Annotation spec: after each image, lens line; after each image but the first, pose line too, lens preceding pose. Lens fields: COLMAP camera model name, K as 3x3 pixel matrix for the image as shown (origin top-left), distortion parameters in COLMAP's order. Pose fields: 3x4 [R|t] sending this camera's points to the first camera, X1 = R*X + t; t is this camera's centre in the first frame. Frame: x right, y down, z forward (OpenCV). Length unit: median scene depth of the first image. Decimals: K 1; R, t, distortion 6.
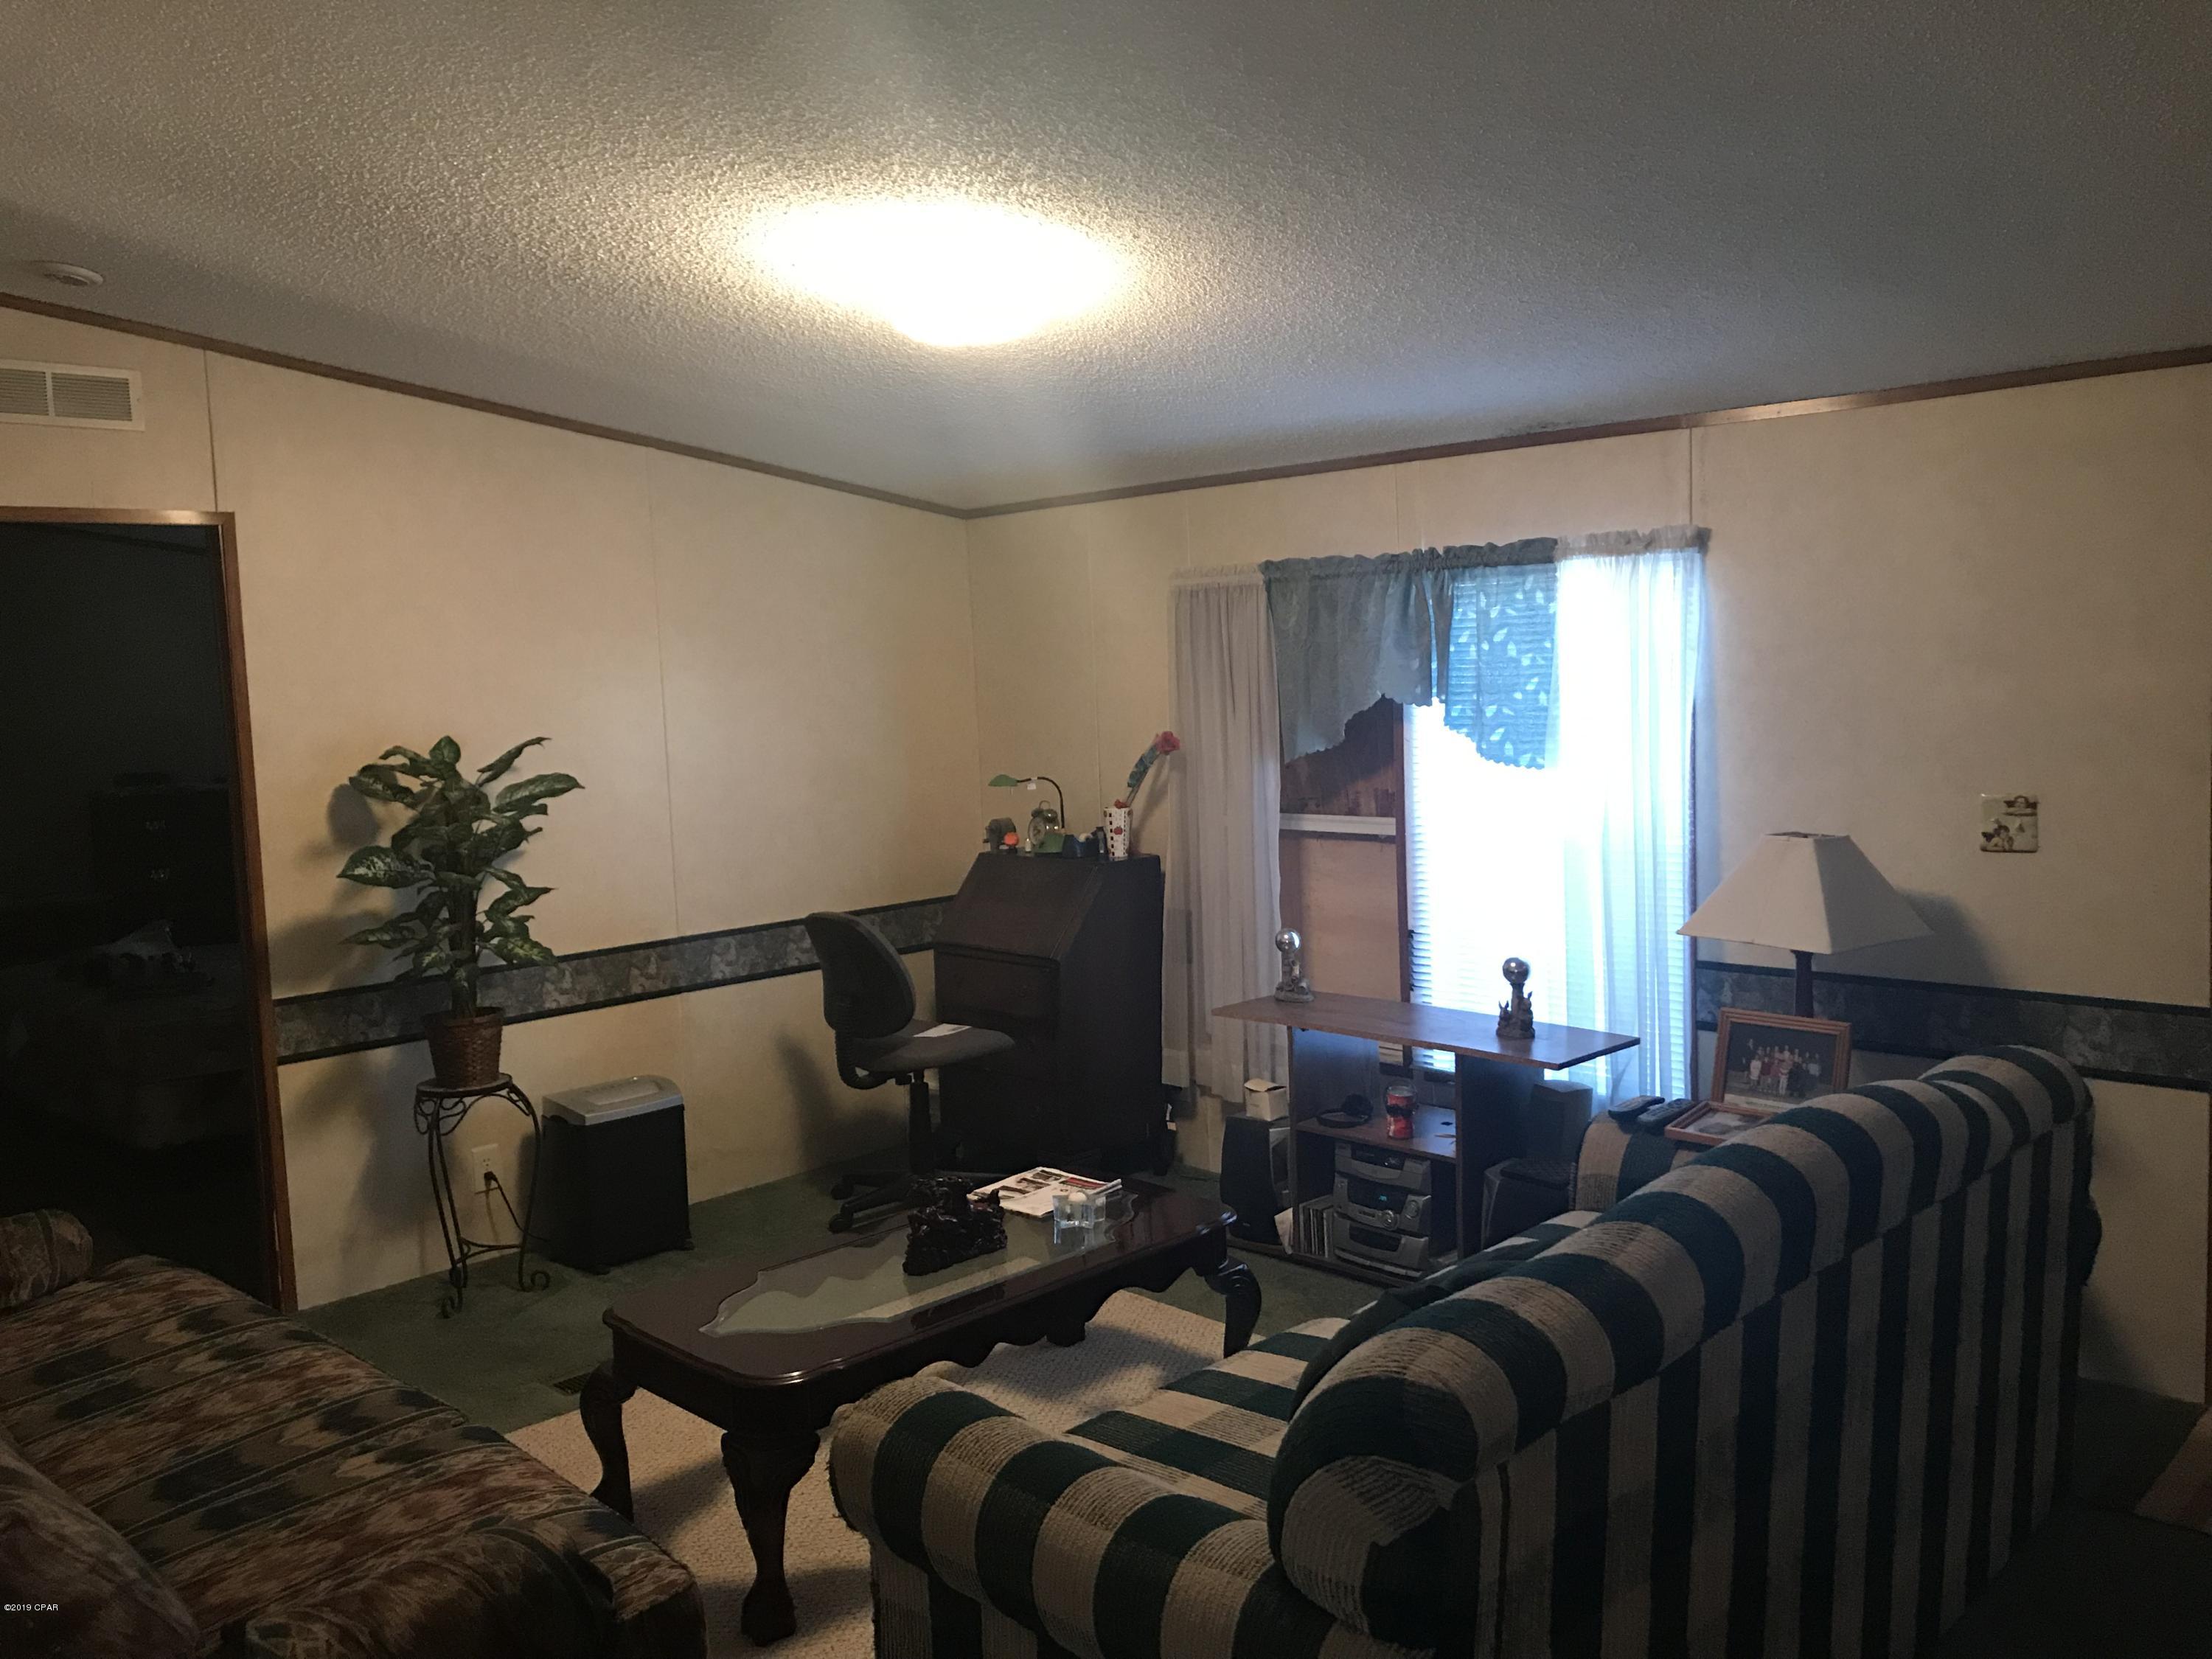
lens RADIAL K [[1799.6, 0, 1100.1], [0, 1799.6, 830.6], [0, 0, 1]] dist [0.027553, -0.007230]
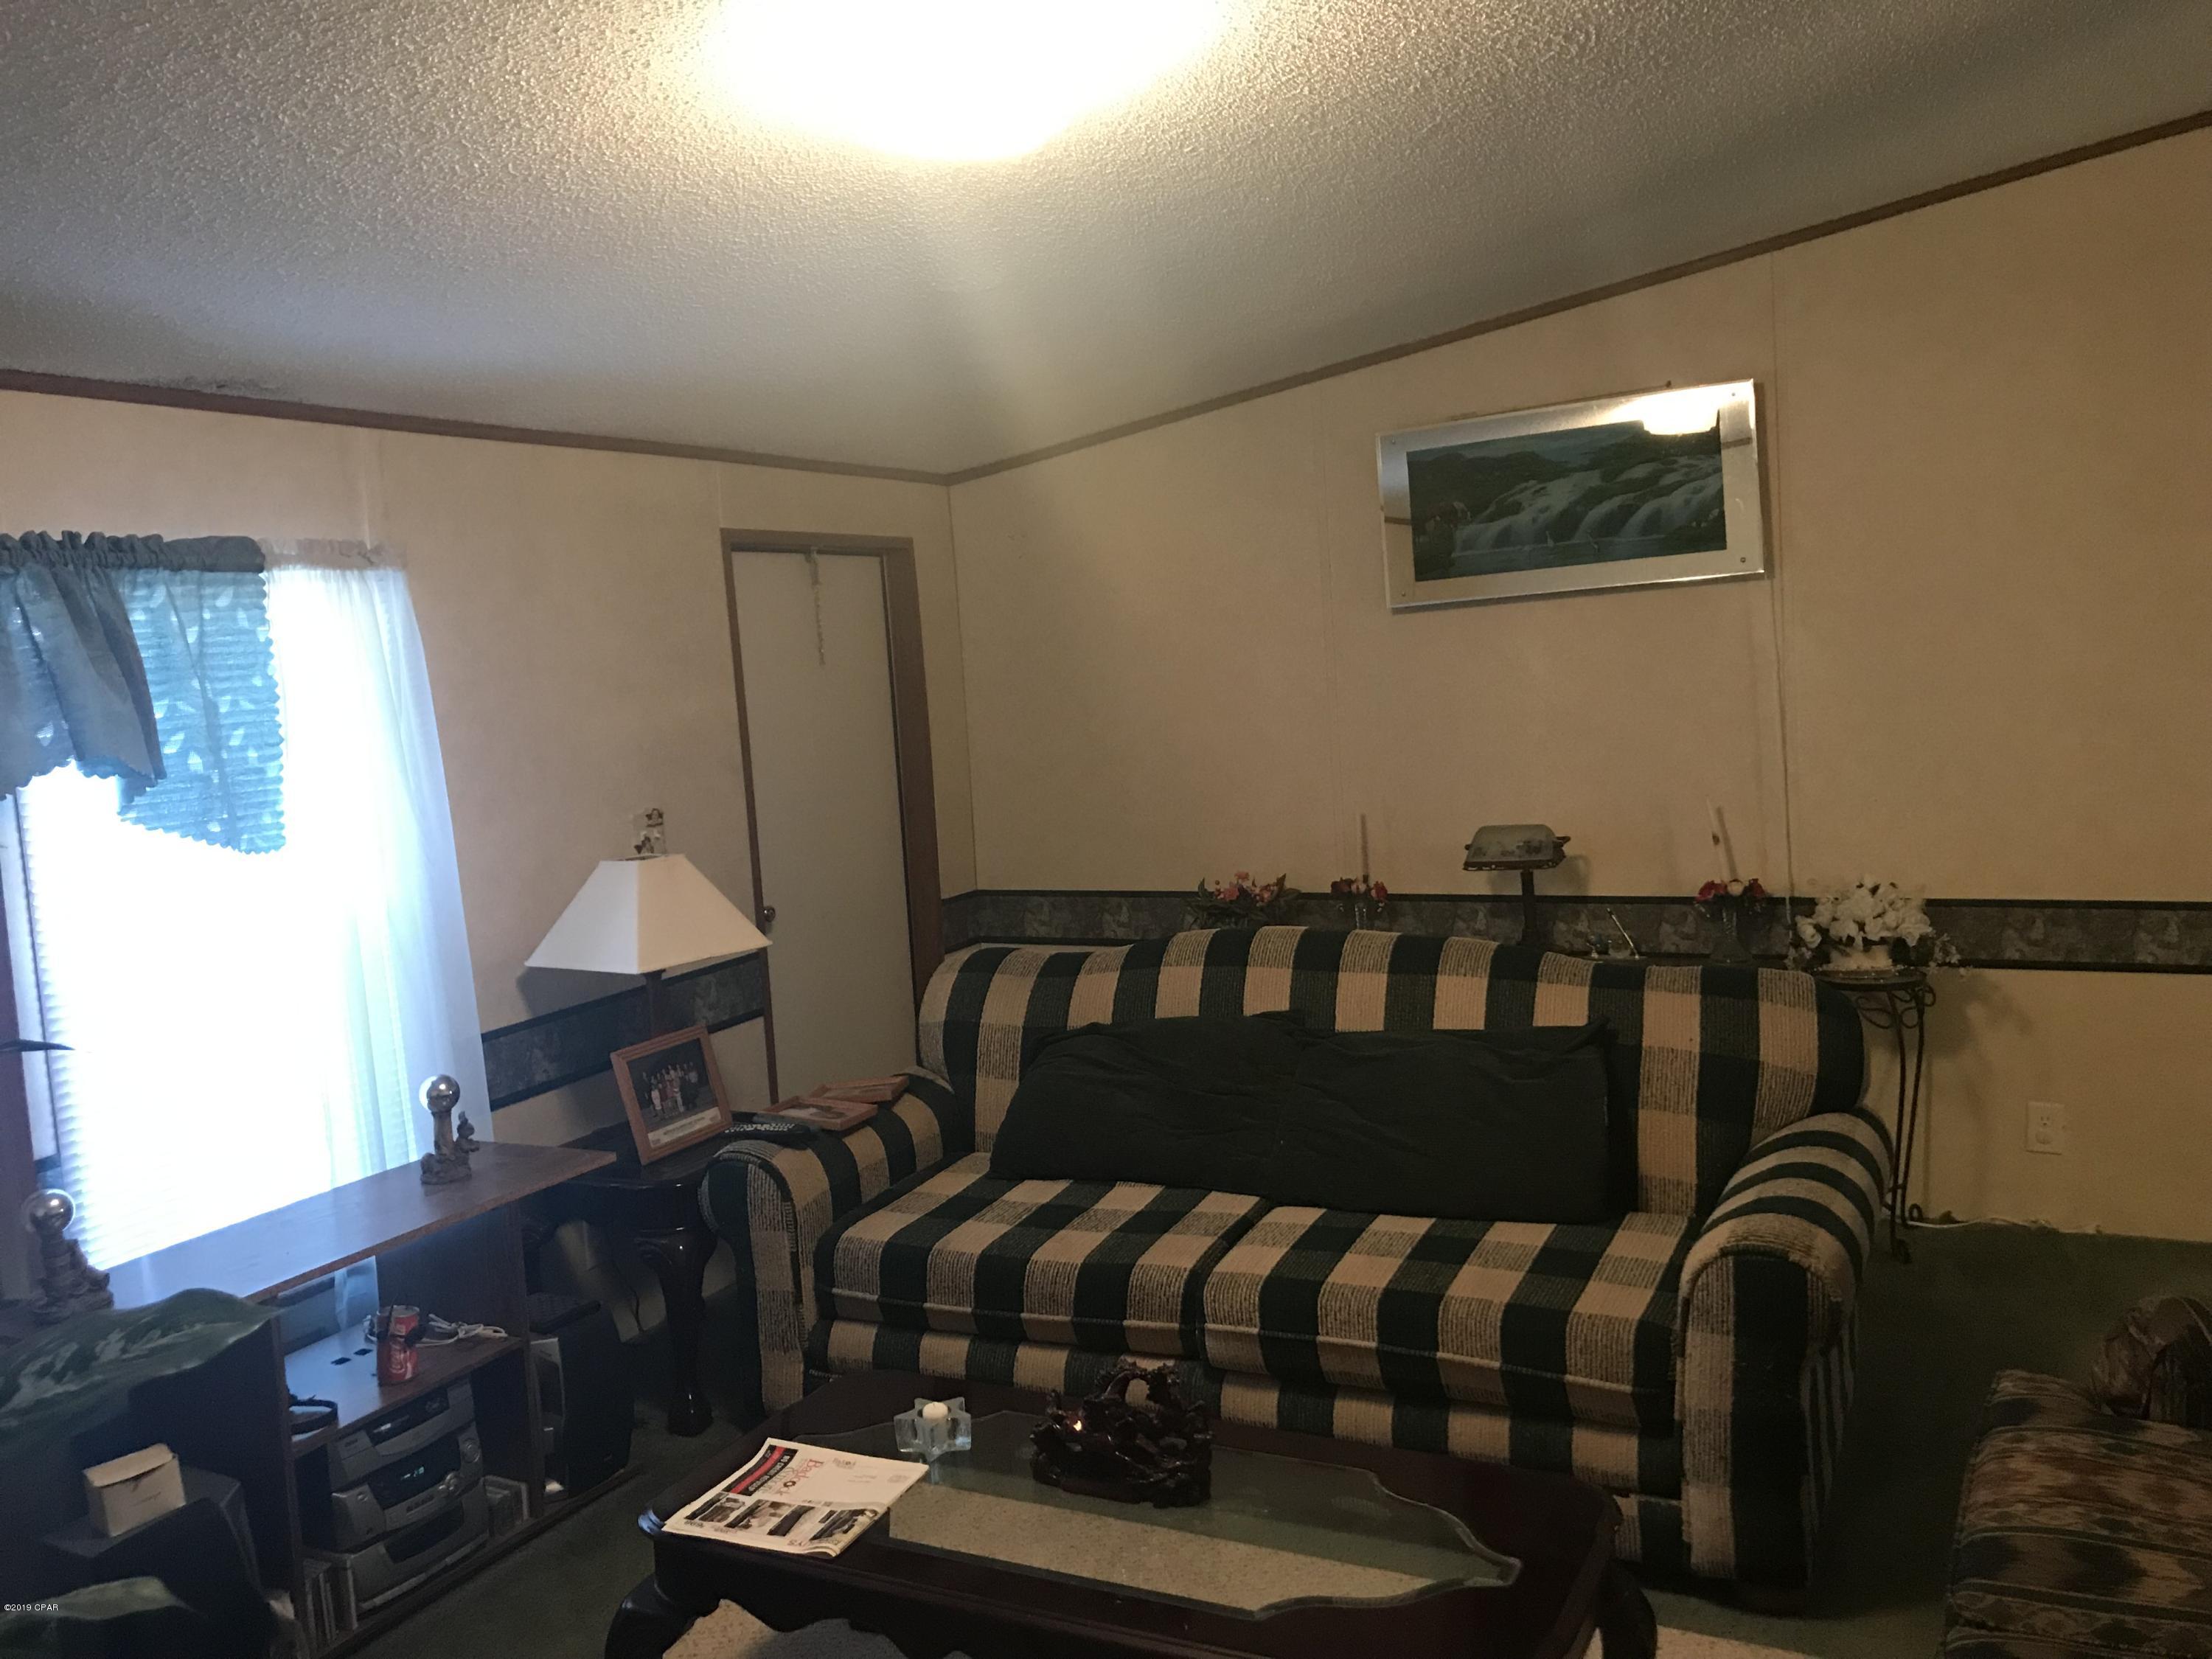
lens RADIAL K [[1799.6, 0, 1100.1], [0, 1799.6, 830.6], [0, 0, 1]] dist [0.027553, -0.007230]
pose [[-0.306275, -0.041747, 0.951027, -0.570255], [0.164970, 0.981594, 0.096217, -0.059173], [-0.937540, 0.186360, -0.293751, 0.921547]]
